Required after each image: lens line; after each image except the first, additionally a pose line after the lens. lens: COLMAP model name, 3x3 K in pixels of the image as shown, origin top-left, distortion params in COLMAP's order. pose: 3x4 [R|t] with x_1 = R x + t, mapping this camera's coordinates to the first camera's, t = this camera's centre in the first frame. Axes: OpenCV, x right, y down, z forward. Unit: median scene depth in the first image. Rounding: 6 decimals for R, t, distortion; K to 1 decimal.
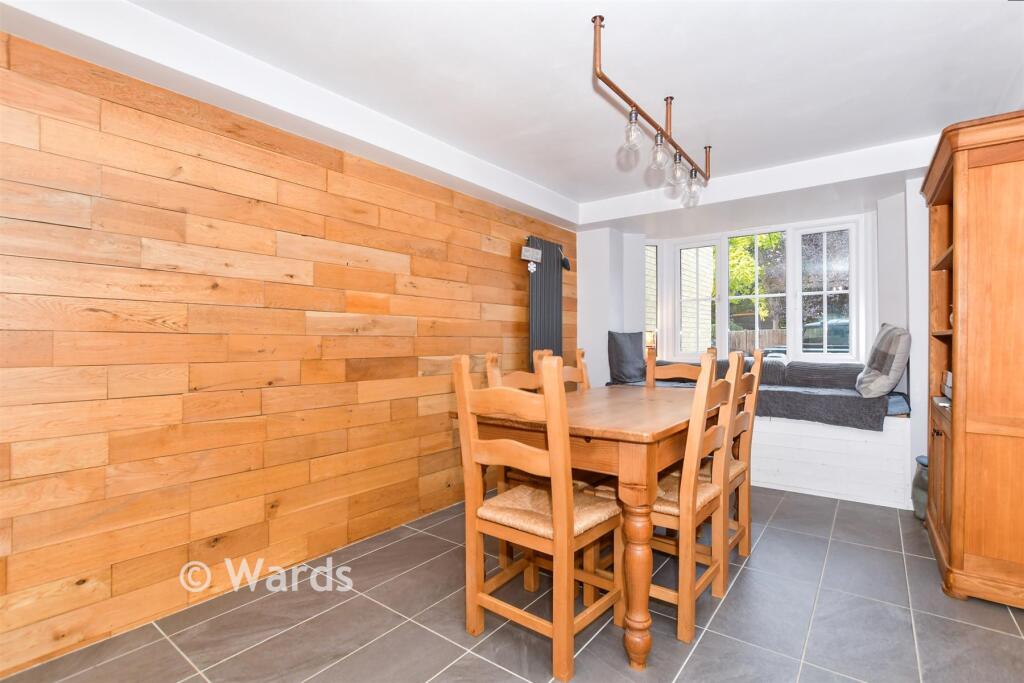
lens RADIAL K [[476.8, 0, 512.1], [0, 476.8, 343.0], [0, 0, 1]] dist [-0.018904, 0.000060]
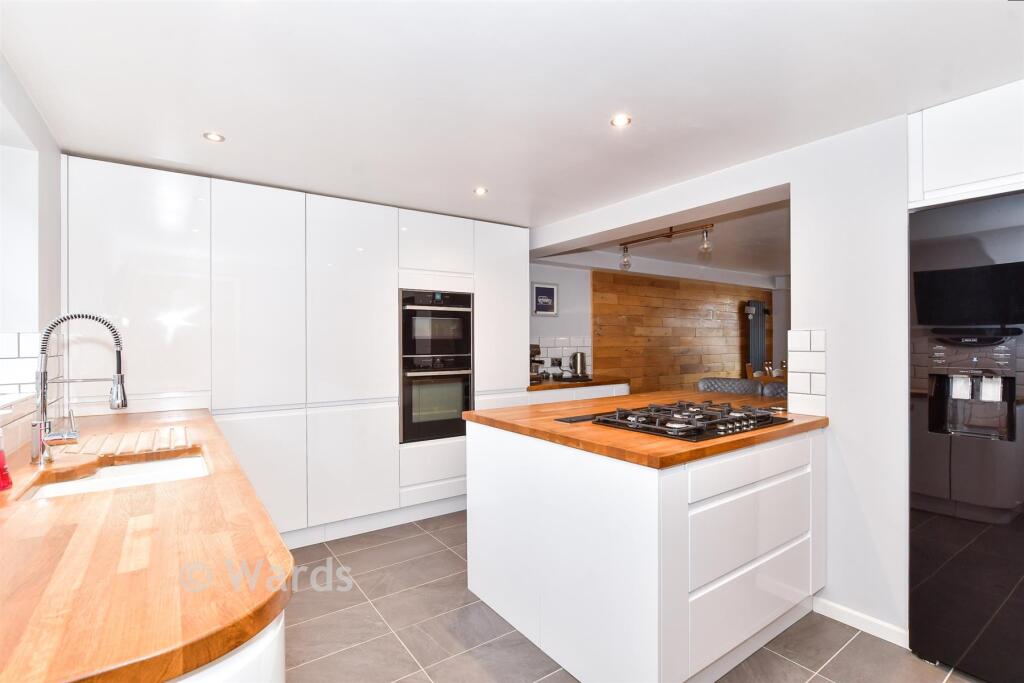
lens RADIAL K [[476.8, 0, 505.9], [0, 476.8, 342.5], [0, 0, 1]] dist [-0.018904, 0.000060]
pose [[0.952877, -0.009866, -0.303197, -0.567448], [0.008528, 0.999947, -0.005738, -0.093022], [0.303238, 0.002882, 0.952911, -1.999849]]
